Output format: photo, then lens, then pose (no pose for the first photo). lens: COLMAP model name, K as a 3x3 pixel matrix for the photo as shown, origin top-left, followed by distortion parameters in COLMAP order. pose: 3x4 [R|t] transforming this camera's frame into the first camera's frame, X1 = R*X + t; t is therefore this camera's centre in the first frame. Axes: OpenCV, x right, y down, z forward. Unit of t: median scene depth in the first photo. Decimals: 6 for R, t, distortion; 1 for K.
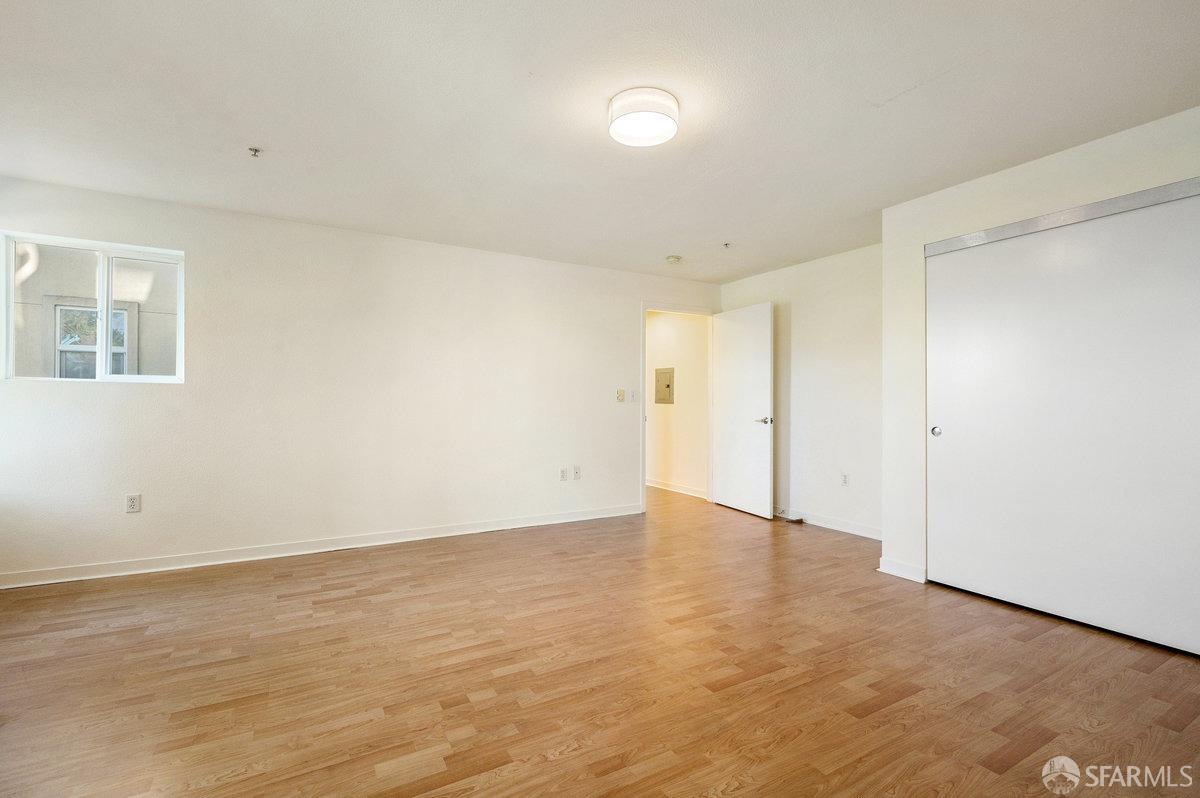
lens RADIAL K [[528.0, 0, 599.8], [0, 528.0, 398.8], [0, 0, 1]] dist [0.000939, -0.000523]
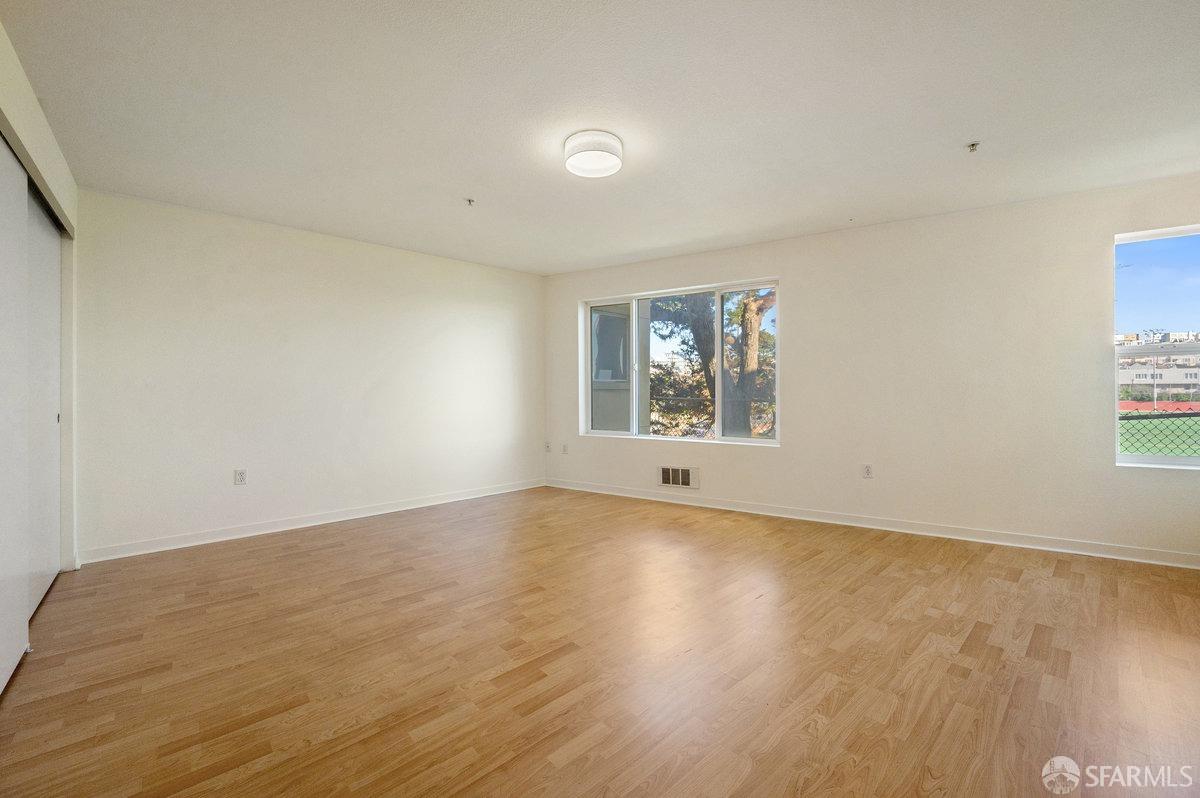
lens RADIAL K [[476.2, 0, 602.2], [0, 476.2, 395.3], [0, 0, 1]] dist [-0.001836, 0.000572]
pose [[-0.975844, 0.000049, -0.218470, 0.248121], [0.000289, 0.999999, -0.001066, 0.017738], [0.218470, -0.001104, -0.975843, 1.714824]]
